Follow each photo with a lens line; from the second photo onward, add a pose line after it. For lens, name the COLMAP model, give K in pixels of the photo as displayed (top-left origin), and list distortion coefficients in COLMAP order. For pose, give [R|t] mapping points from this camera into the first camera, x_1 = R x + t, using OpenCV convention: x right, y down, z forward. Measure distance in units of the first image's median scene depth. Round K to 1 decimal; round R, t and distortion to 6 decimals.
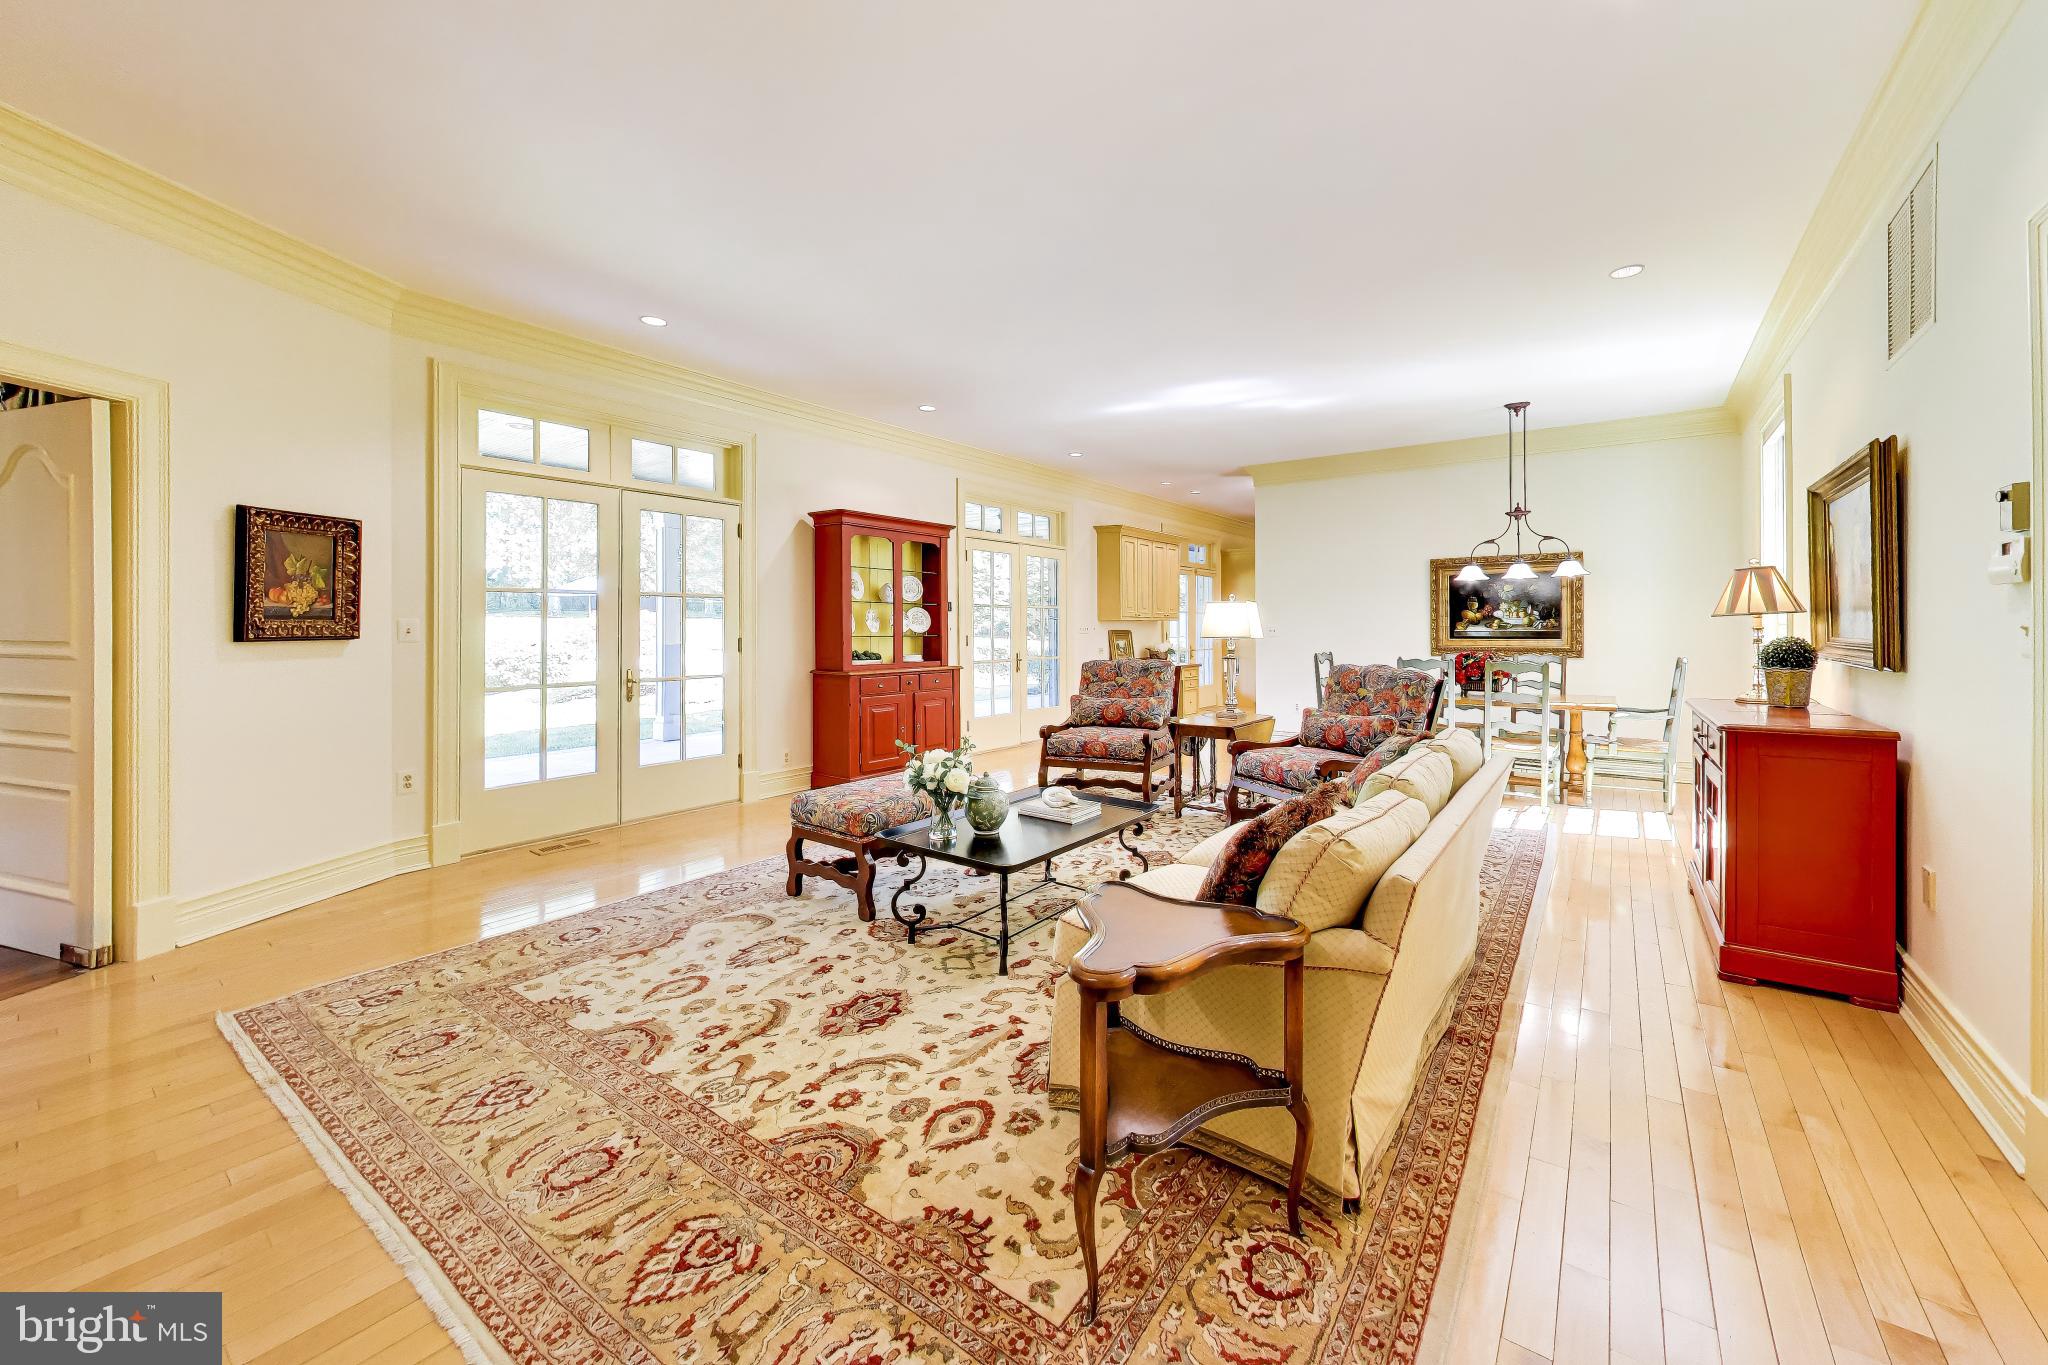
lens RADIAL K [[819.0, 0, 1054.7], [0, 819.0, 623.5], [0, 0, 1]] dist [0.000889, 0.000485]
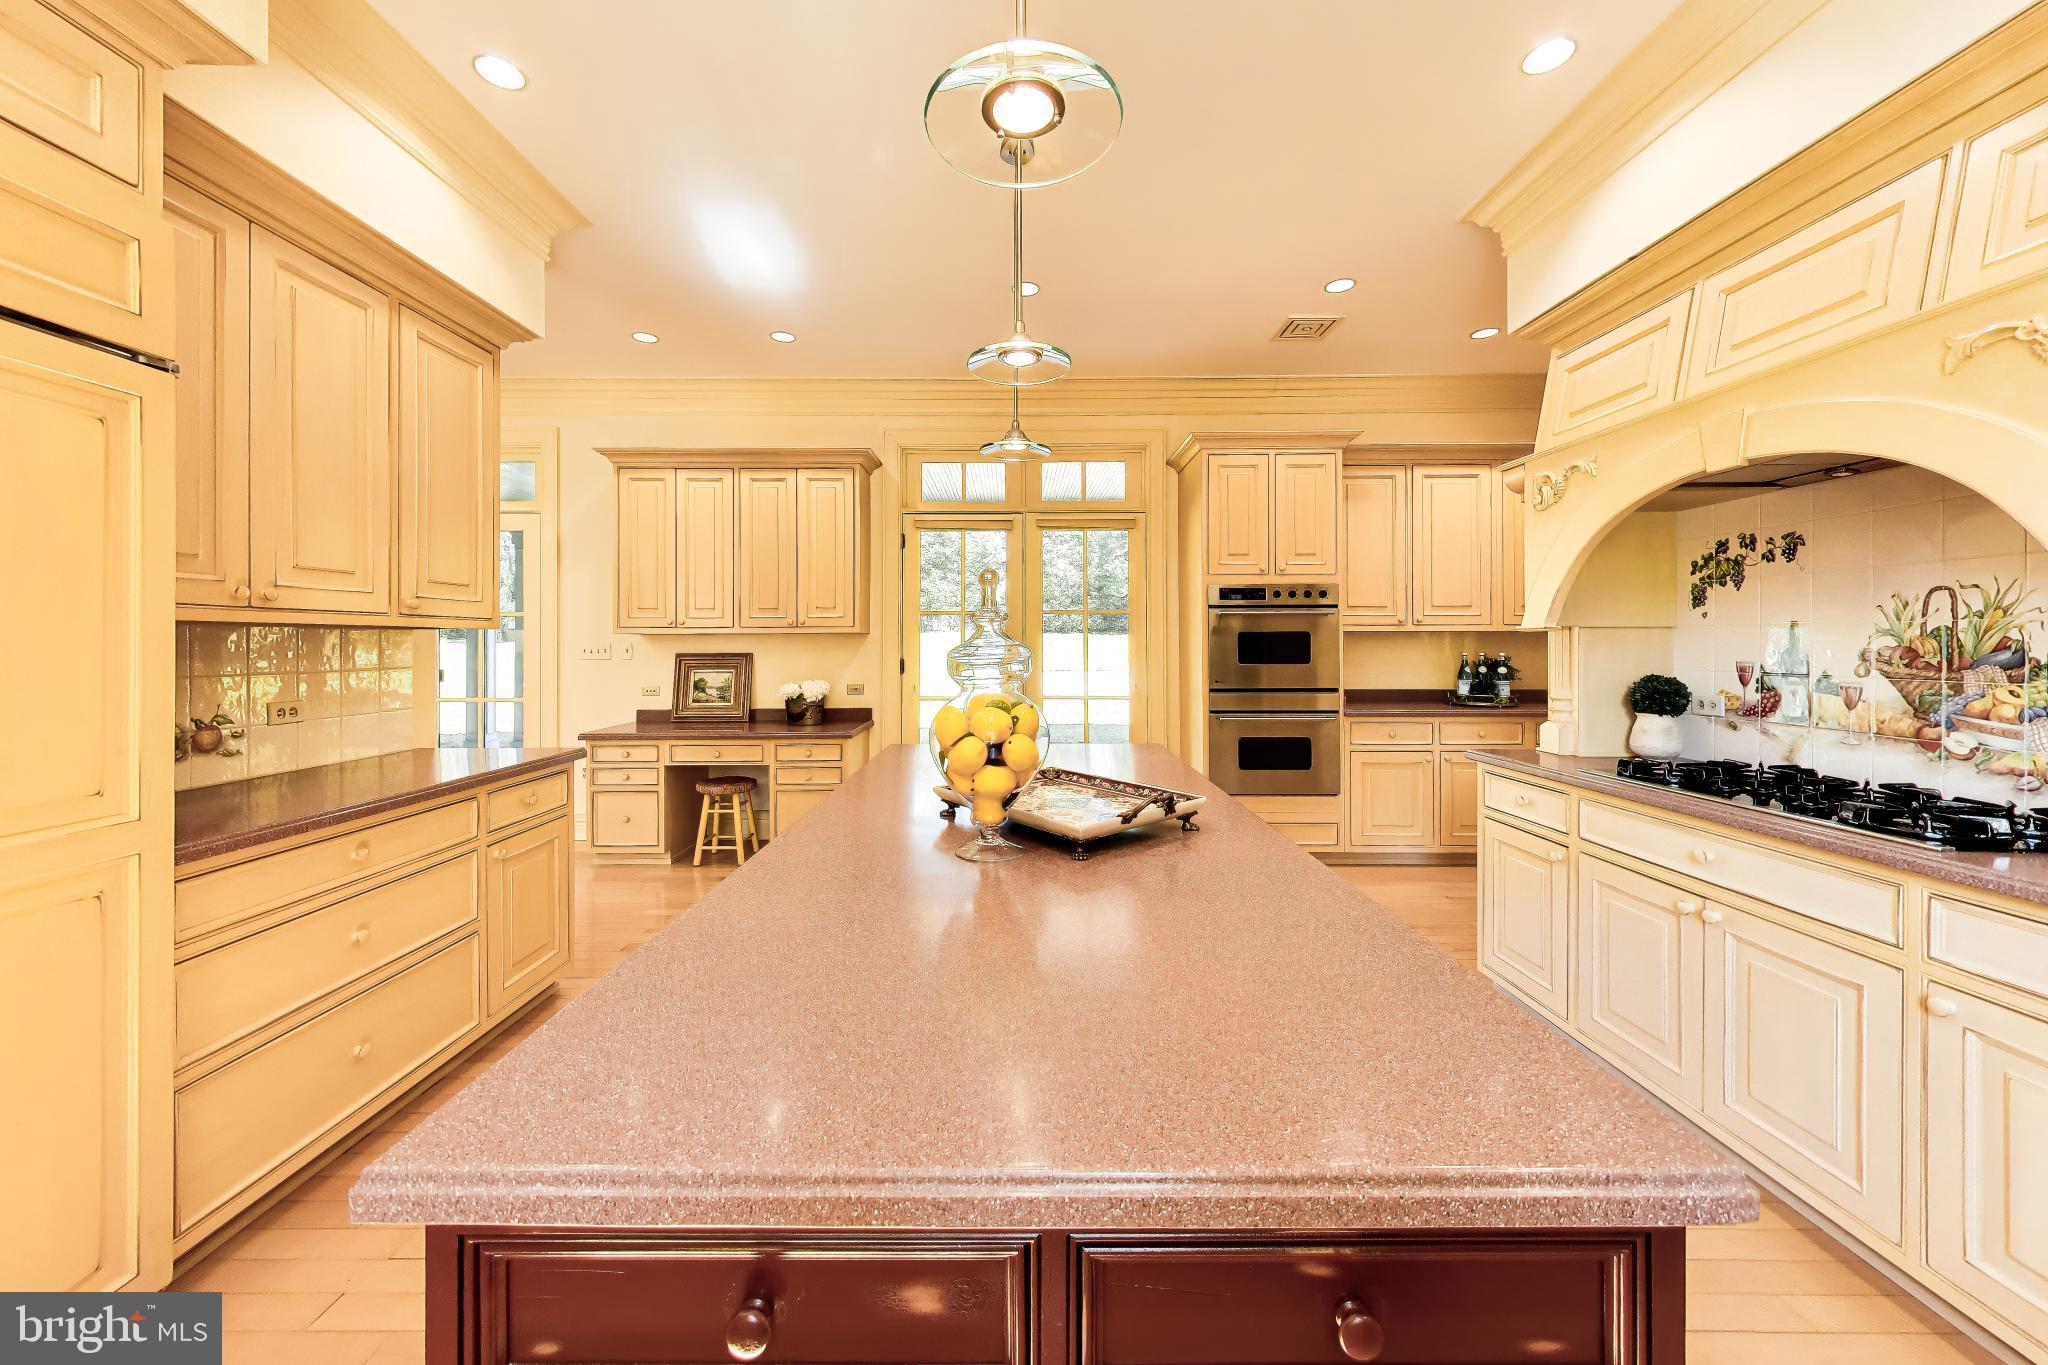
lens RADIAL K [[746.4, 0, 1004.2], [0, 746.4, 641.5], [0, 0, 1]] dist [0.002773, 0.000017]
pose [[0.565672, -0.001422, -0.824629, 0.741028], [0.011816, 0.999910, 0.006382, 0.000421], [0.824545, -0.013354, 0.565638, 1.143950]]
